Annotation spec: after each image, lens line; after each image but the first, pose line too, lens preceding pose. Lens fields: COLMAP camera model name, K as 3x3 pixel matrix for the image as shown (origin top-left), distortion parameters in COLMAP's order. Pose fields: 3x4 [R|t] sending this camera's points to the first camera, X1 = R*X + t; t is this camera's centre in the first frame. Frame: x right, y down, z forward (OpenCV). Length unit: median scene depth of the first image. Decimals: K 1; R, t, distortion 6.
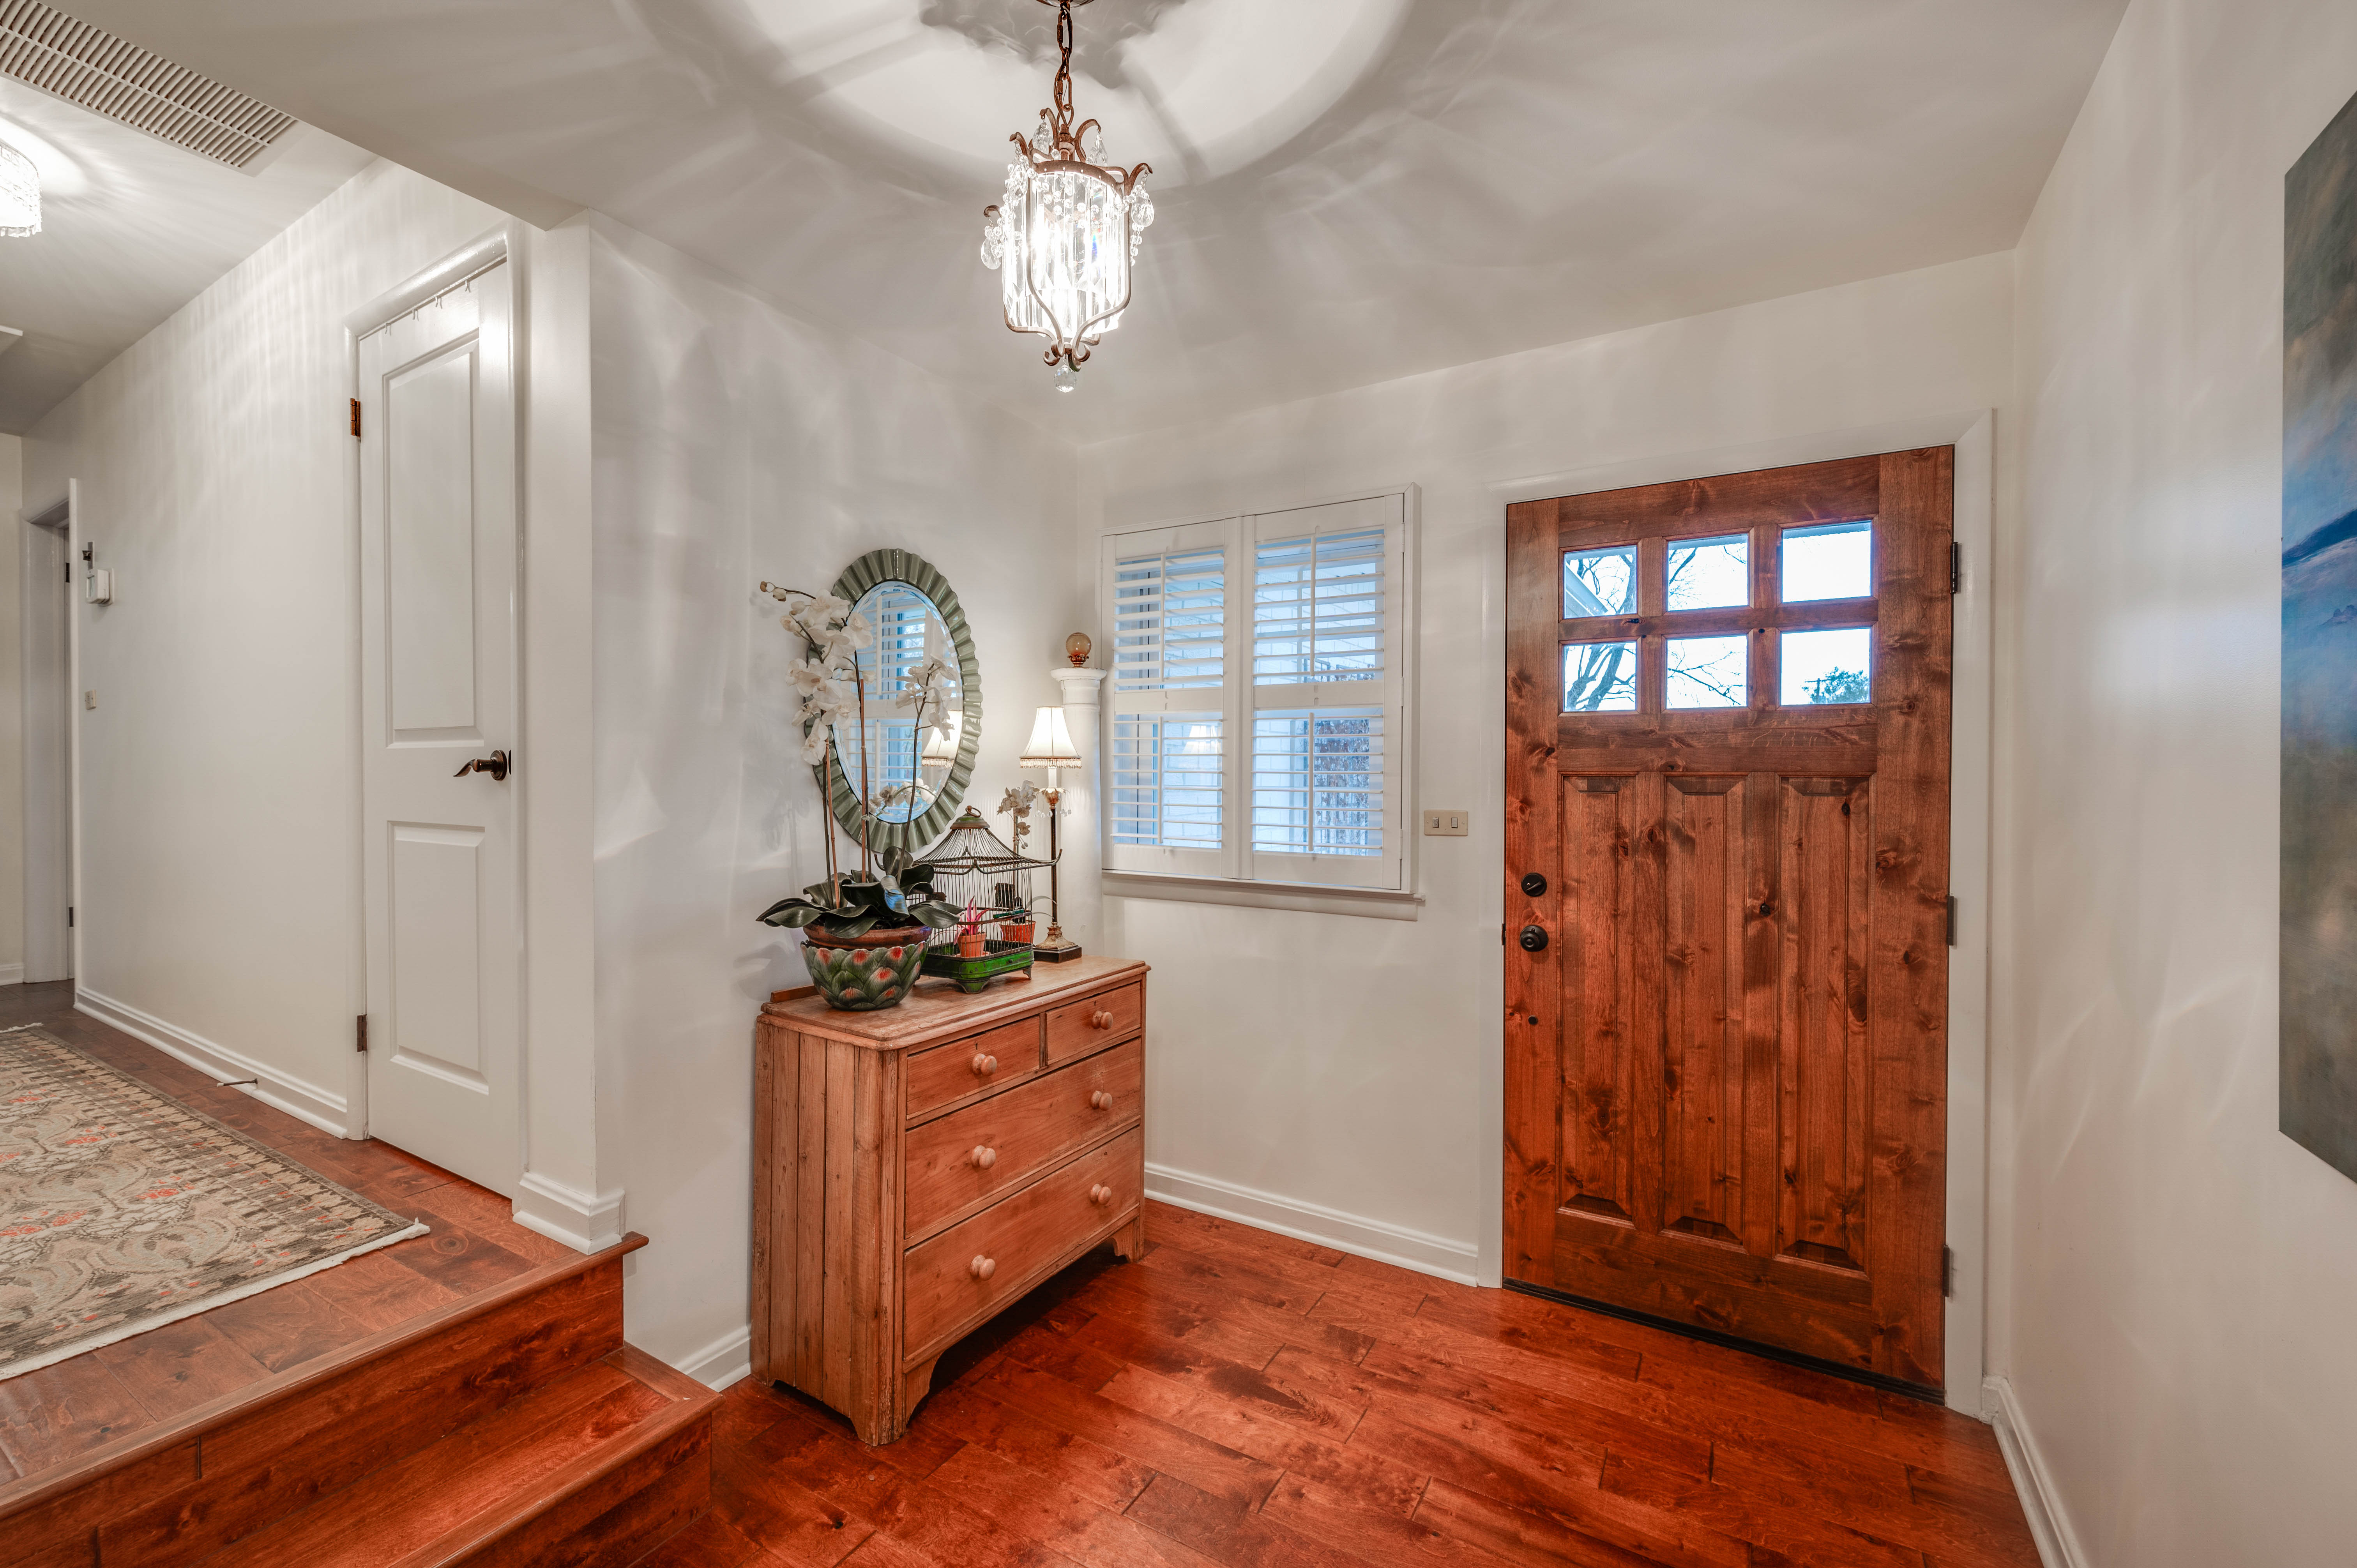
lens RADIAL K [[955.9, 0, 1187.5], [0, 955.9, 783.9], [0, 0, 1]] dist [0.003591, 0.000766]
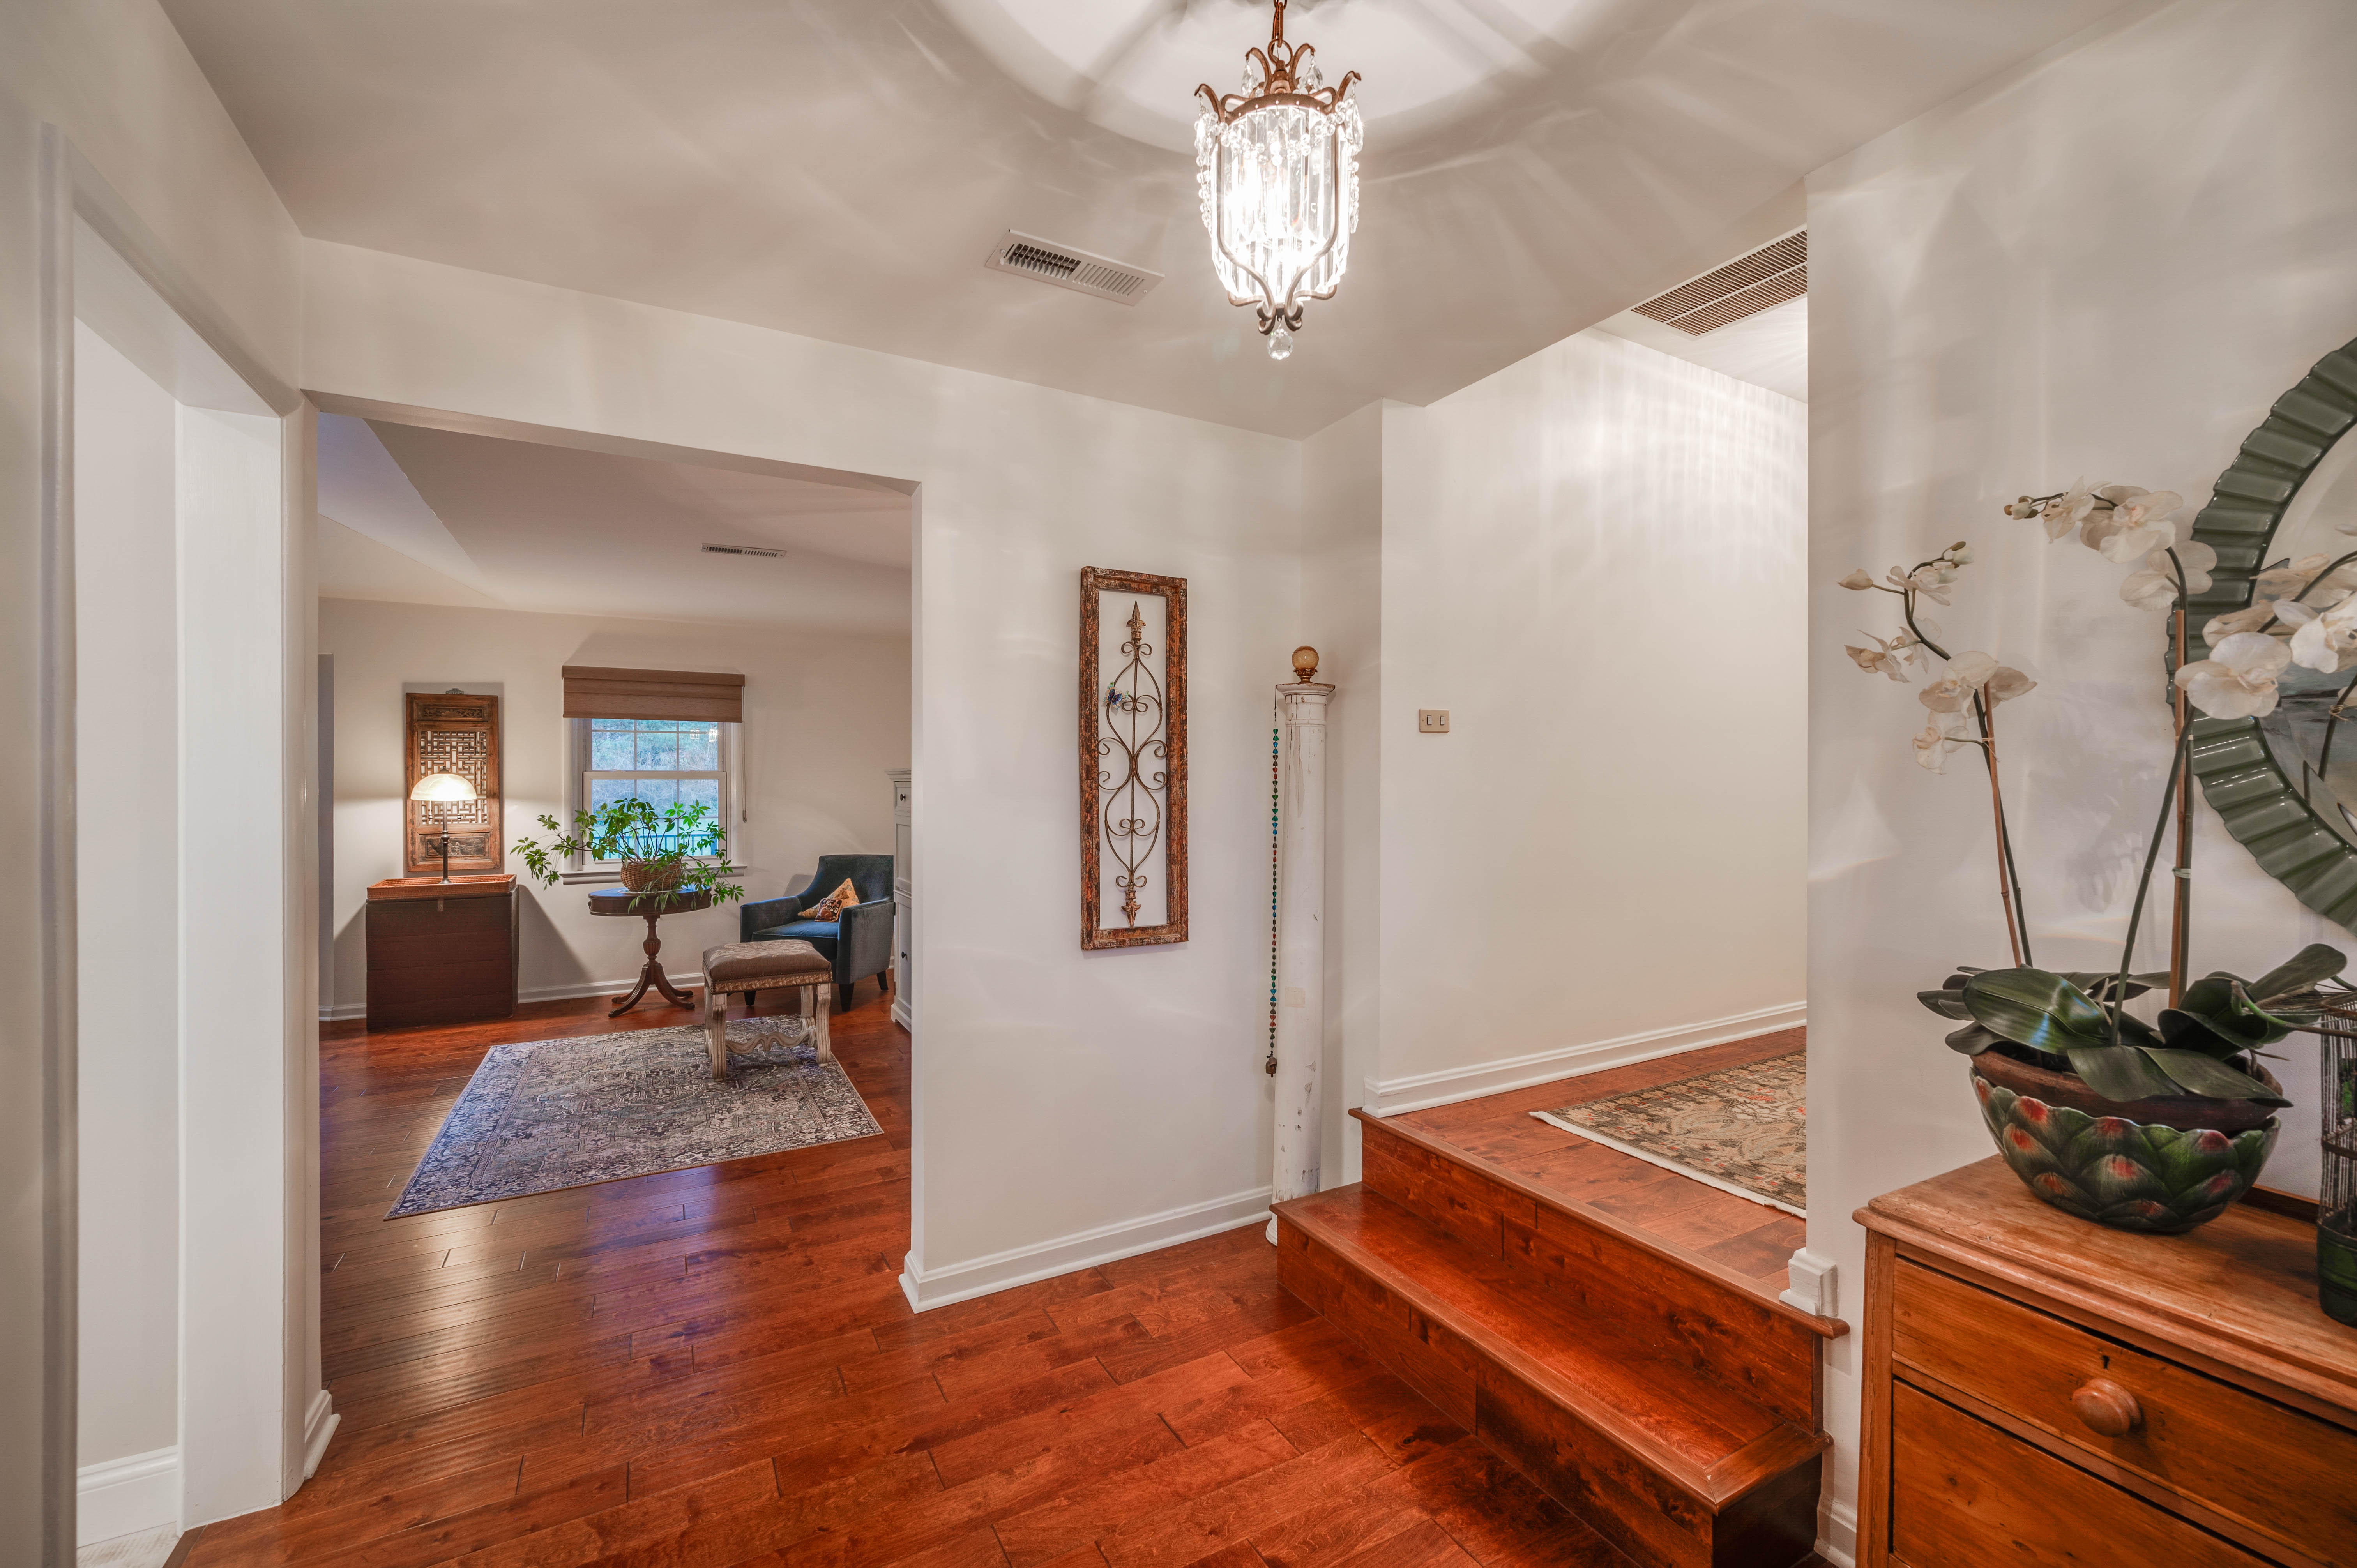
lens RADIAL K [[955.9, 0, 1181.4], [0, 955.9, 782.7], [0, 0, 1]] dist [0.003591, 0.000766]
pose [[-0.496118, -0.002959, -0.868250, 0.504754], [-0.011085, 0.999934, 0.002926, -0.010870], [0.868184, 0.011077, -0.496118, 0.997695]]
